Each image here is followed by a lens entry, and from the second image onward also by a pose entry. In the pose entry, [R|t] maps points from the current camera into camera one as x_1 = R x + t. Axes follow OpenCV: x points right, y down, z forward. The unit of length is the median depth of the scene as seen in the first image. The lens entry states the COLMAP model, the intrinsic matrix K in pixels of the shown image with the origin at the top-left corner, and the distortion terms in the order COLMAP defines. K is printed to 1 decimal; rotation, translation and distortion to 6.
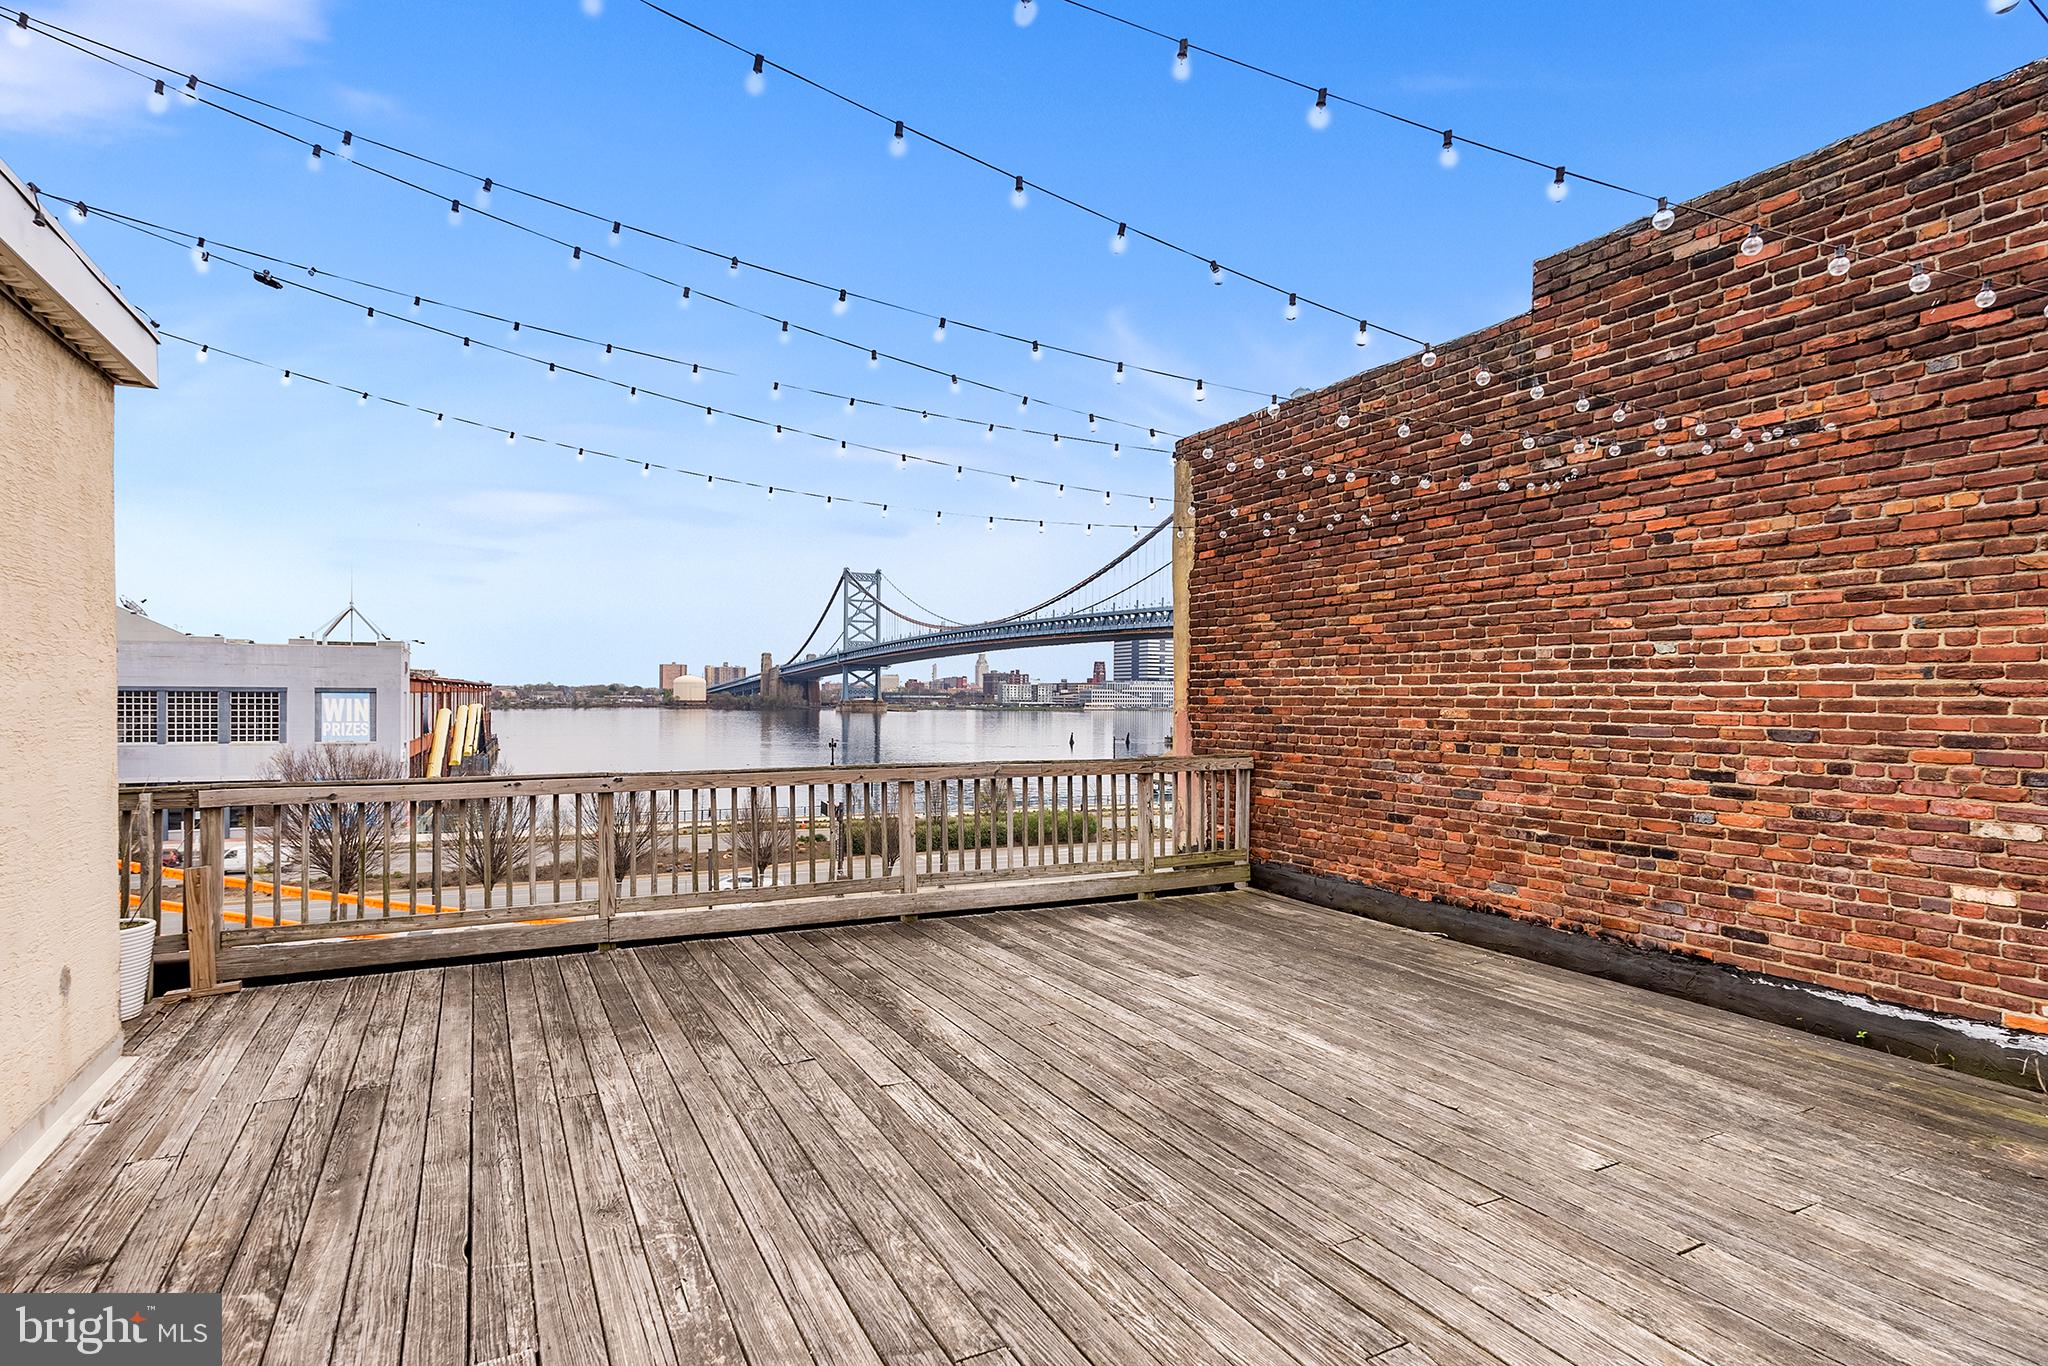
lens RADIAL K [[1029.0, 0, 1009.3], [0, 1029.0, 700.6], [0, 0, 1]] dist [-0.003968, -0.000496]
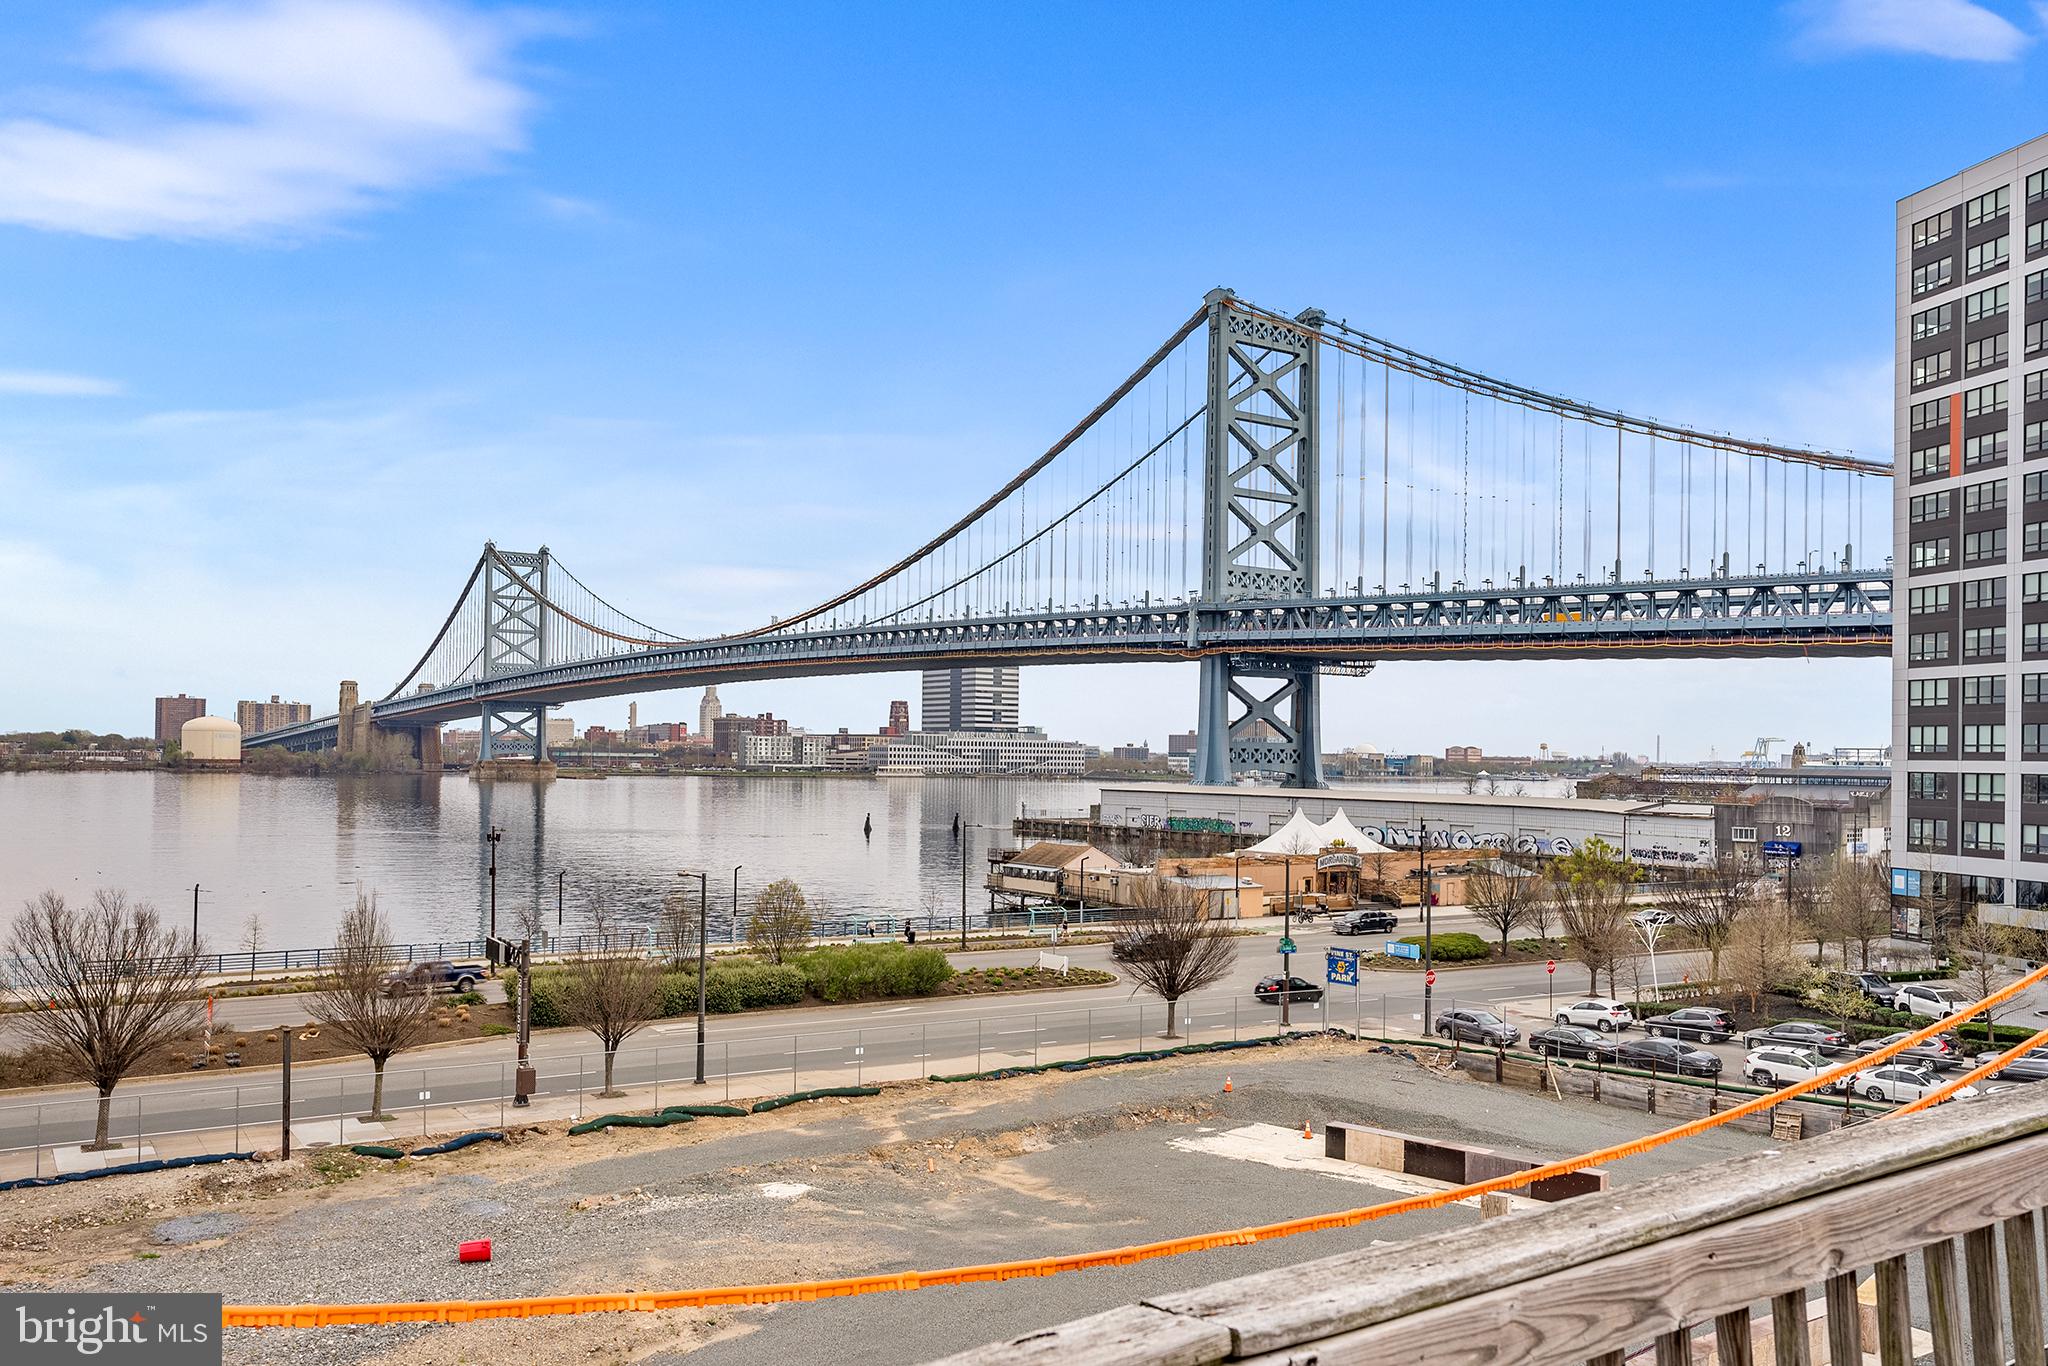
lens RADIAL K [[1604.9, 0, 1021.3], [0, 1604.9, 688.4], [0, 0, 1]] dist [-0.003216, -0.002695]
pose [[0.985294, 0.011884, 0.170452, -0.049936], [-0.004054, 0.998924, -0.046209, -0.001093], [-0.170818, 0.044838, 0.984282, 0.063298]]
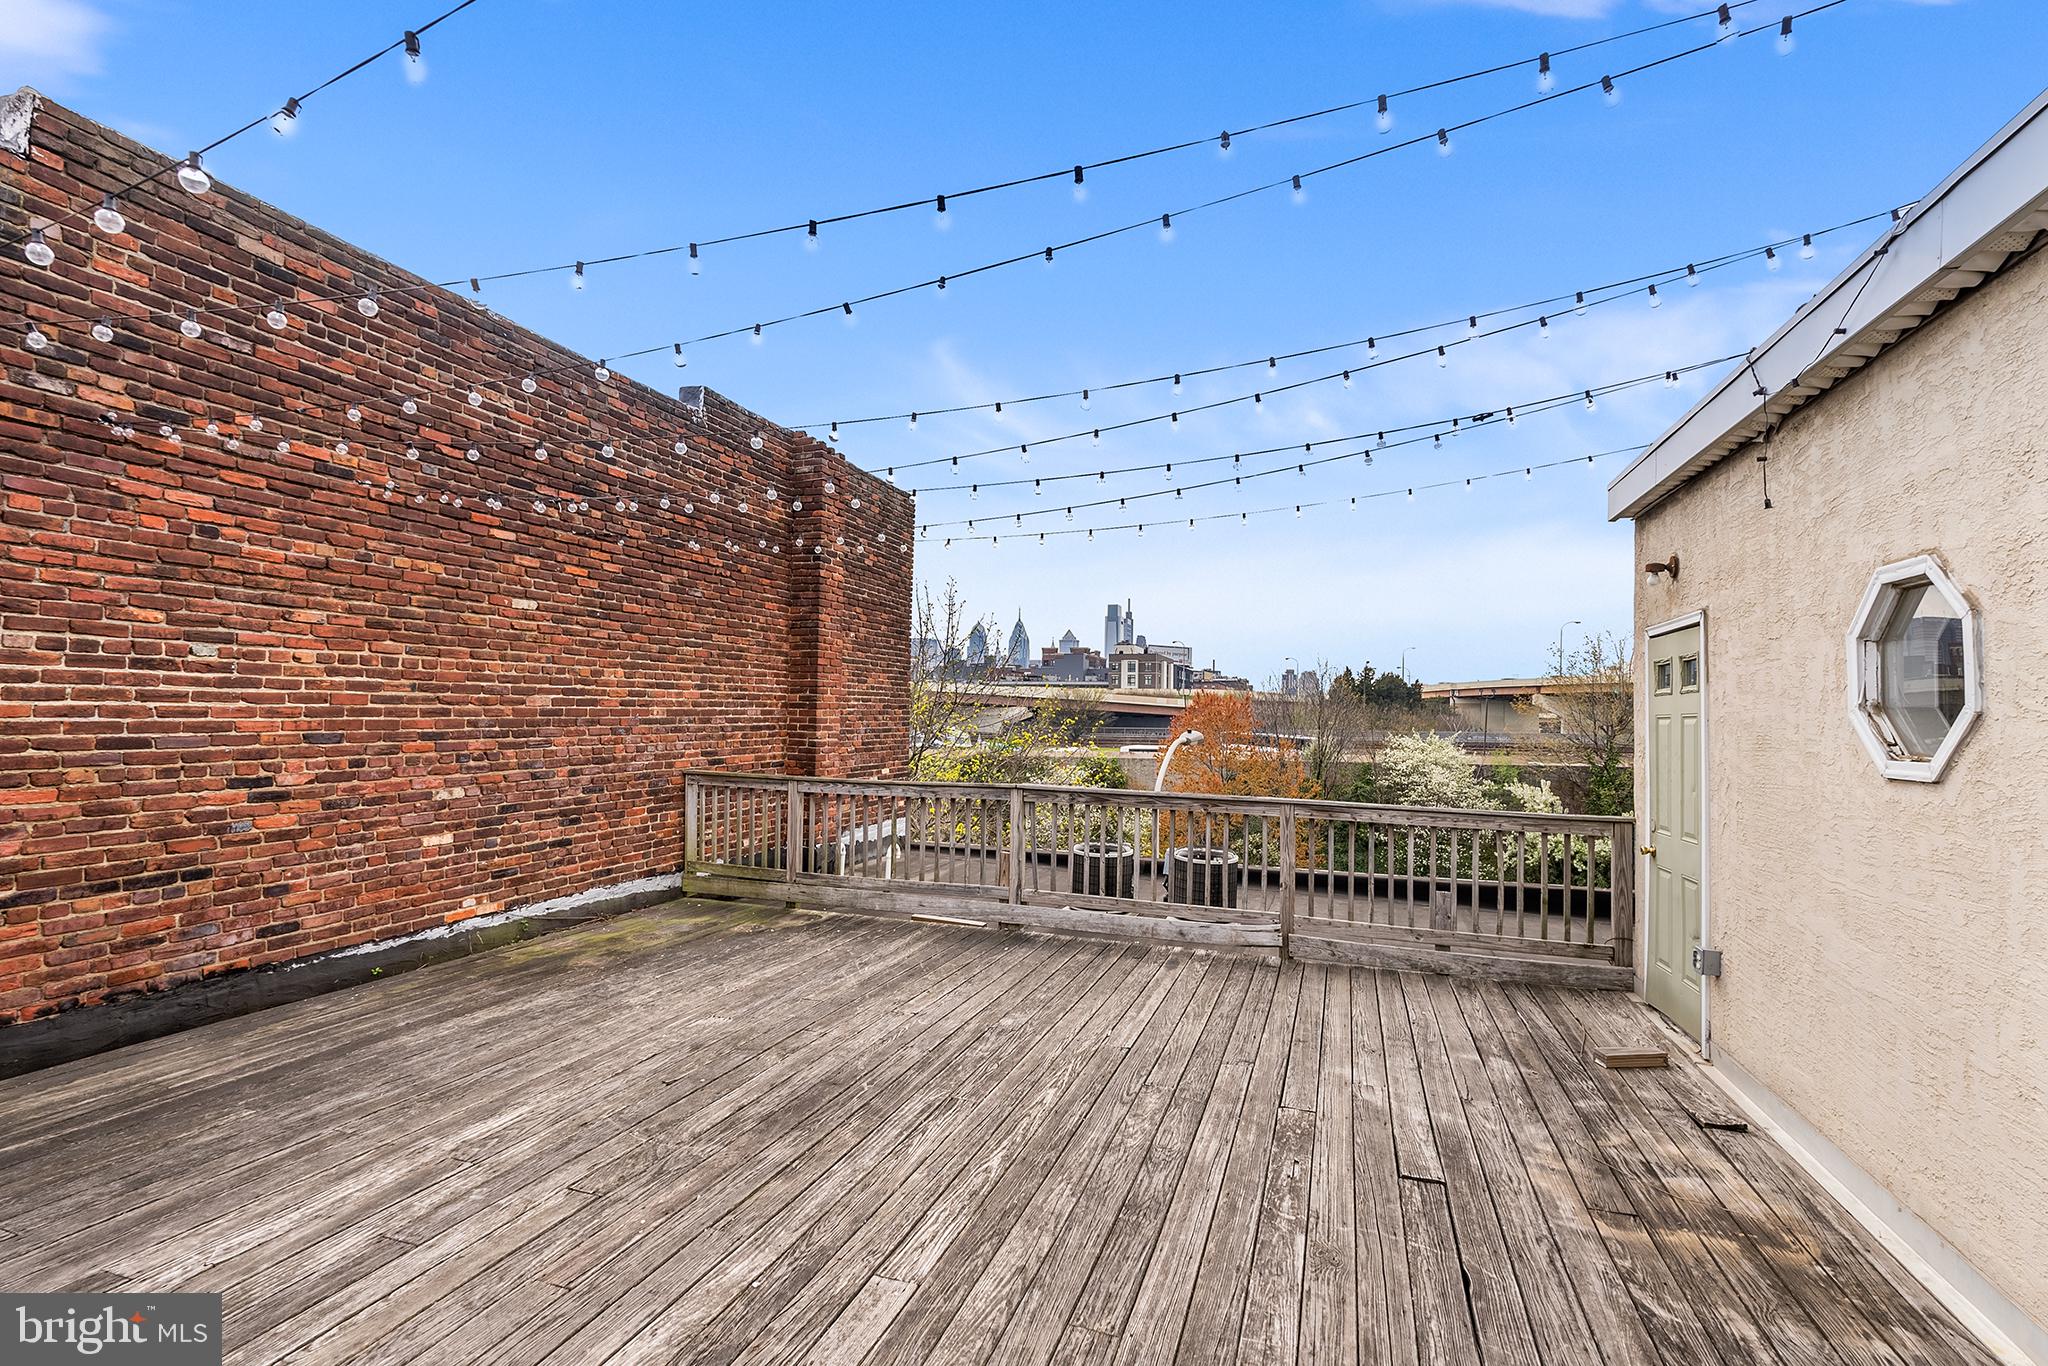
lens RADIAL K [[928.2, 0, 1025.7], [0, 928.2, 677.1], [0, 0, 1]] dist [-0.003873, 0.000587]
pose [[-0.688070, 0.008699, 0.725592, -0.474447], [-0.016787, 0.999470, -0.027902, -0.016274], [-0.725450, -0.031379, -0.687559, 1.039192]]
